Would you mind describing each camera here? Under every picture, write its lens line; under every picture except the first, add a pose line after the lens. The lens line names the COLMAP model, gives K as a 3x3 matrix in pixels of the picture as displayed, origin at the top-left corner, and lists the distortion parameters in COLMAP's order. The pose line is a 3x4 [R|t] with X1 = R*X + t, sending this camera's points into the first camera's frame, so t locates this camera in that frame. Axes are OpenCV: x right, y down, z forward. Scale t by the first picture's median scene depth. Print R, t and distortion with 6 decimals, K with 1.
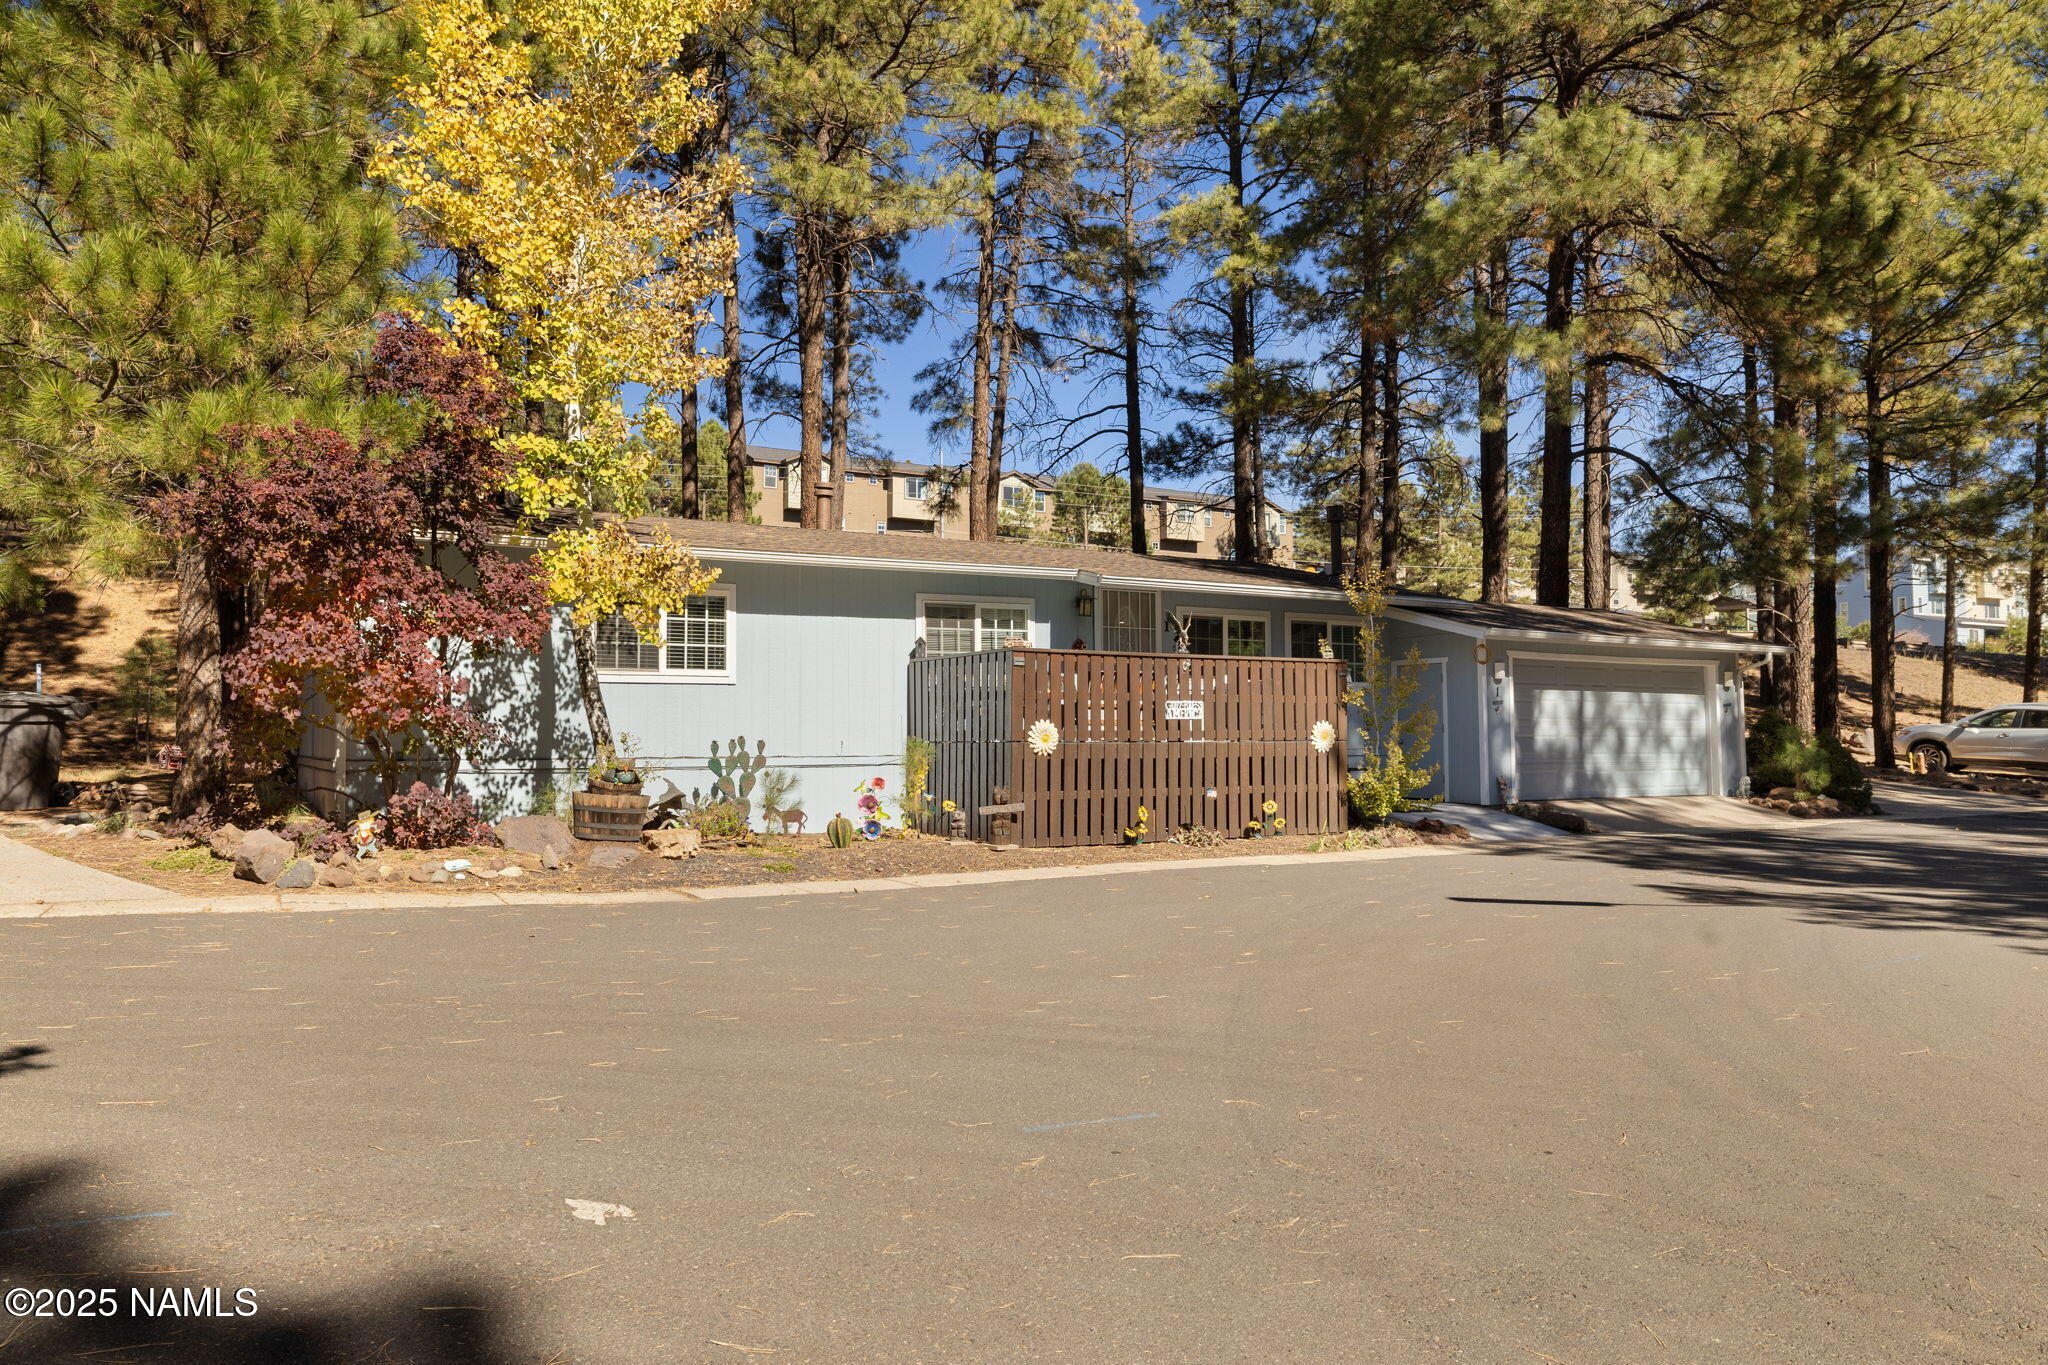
lens RADIAL K [[1396.3, 0, 1025.4], [0, 1396.3, 680.9], [0, 0, 1]] dist [-0.006203, 0.012469]
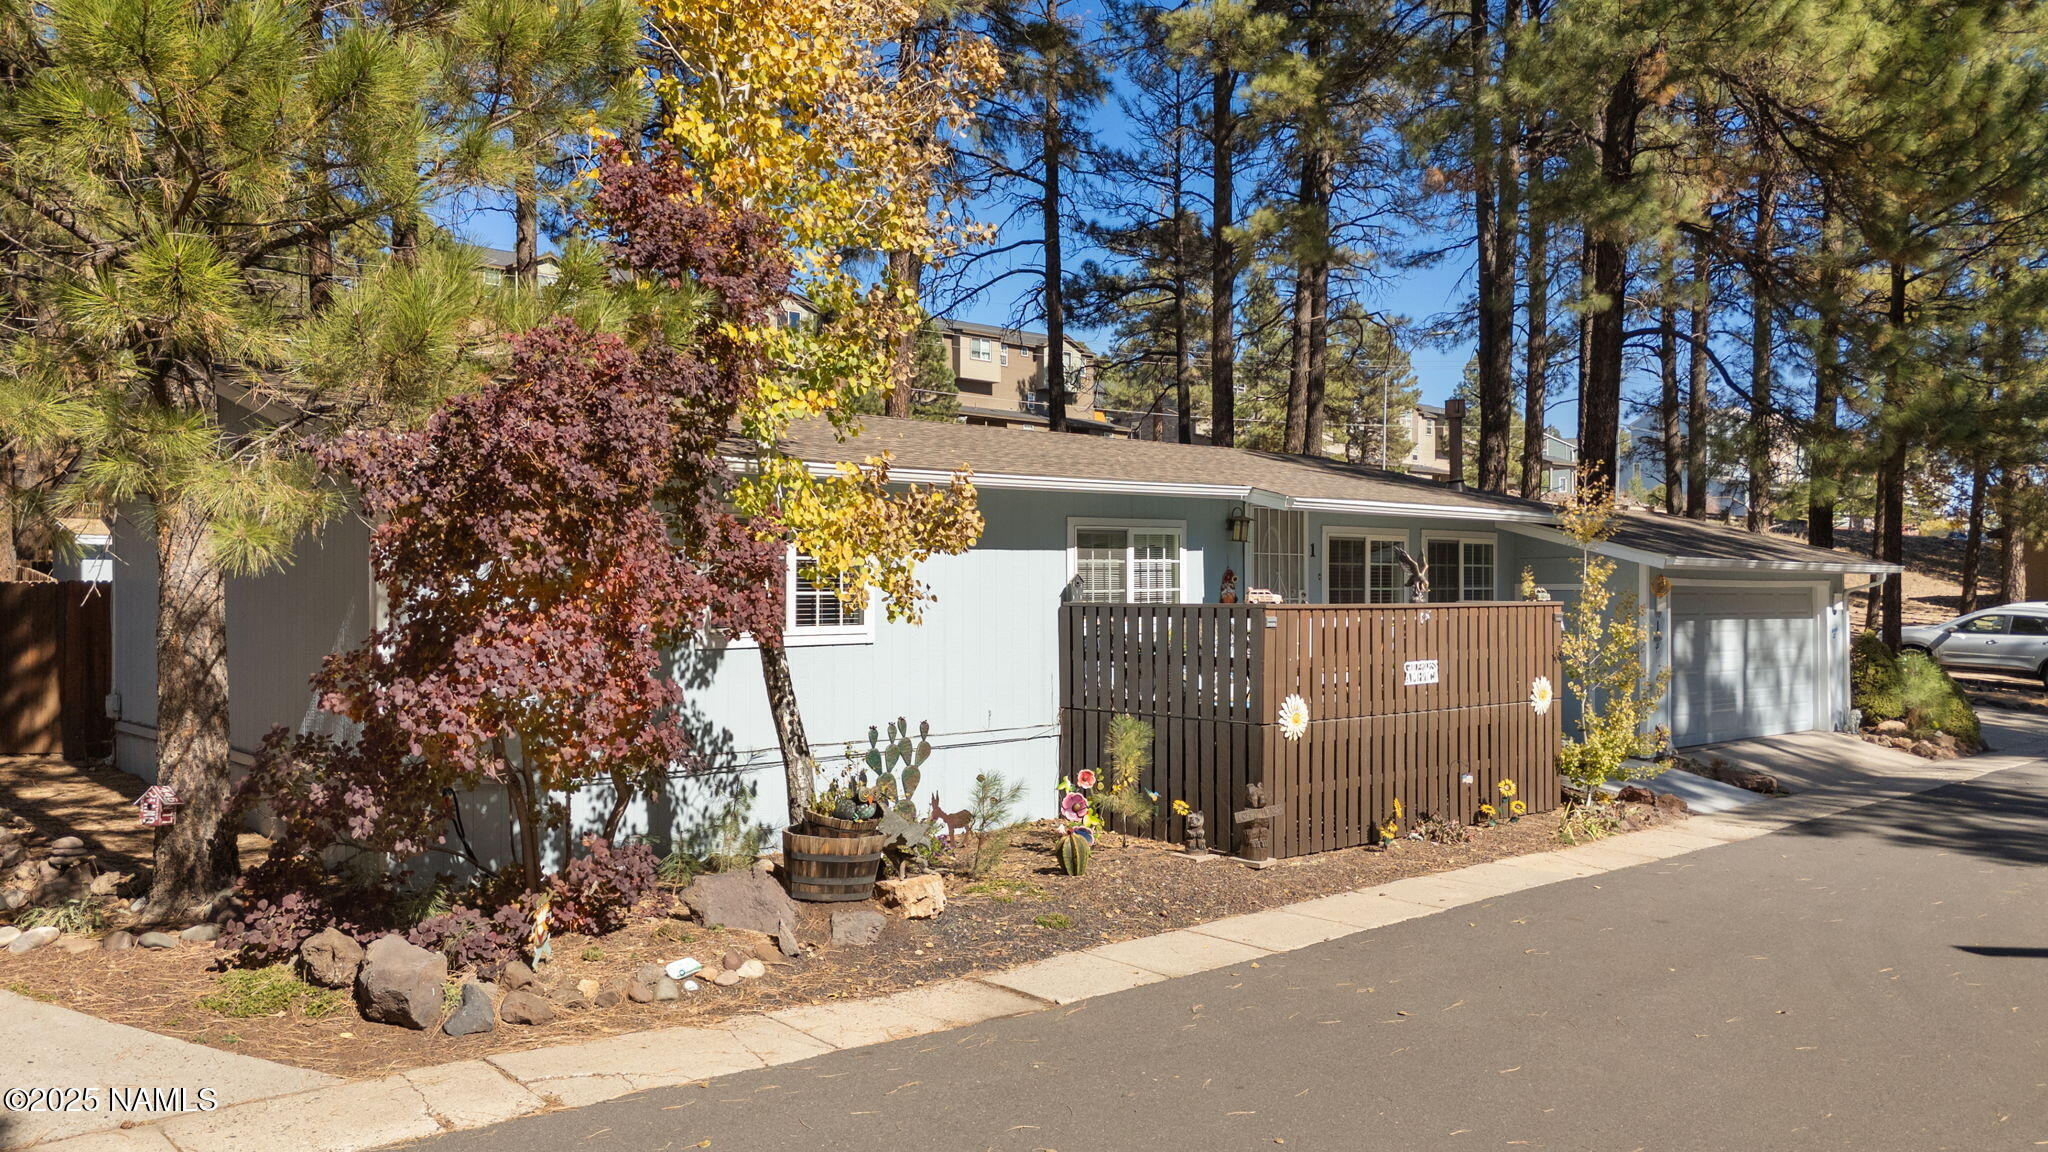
lens RADIAL K [[1546.1, 0, 1033.3], [0, 1546.1, 587.6], [0, 0, 1]] dist [0.067029, -0.040545]
pose [[0.978329, 0.005051, 0.206993, -0.286524], [-0.013975, 0.999034, 0.041672, -0.061239], [-0.206583, -0.043662, 0.977454, 0.169705]]
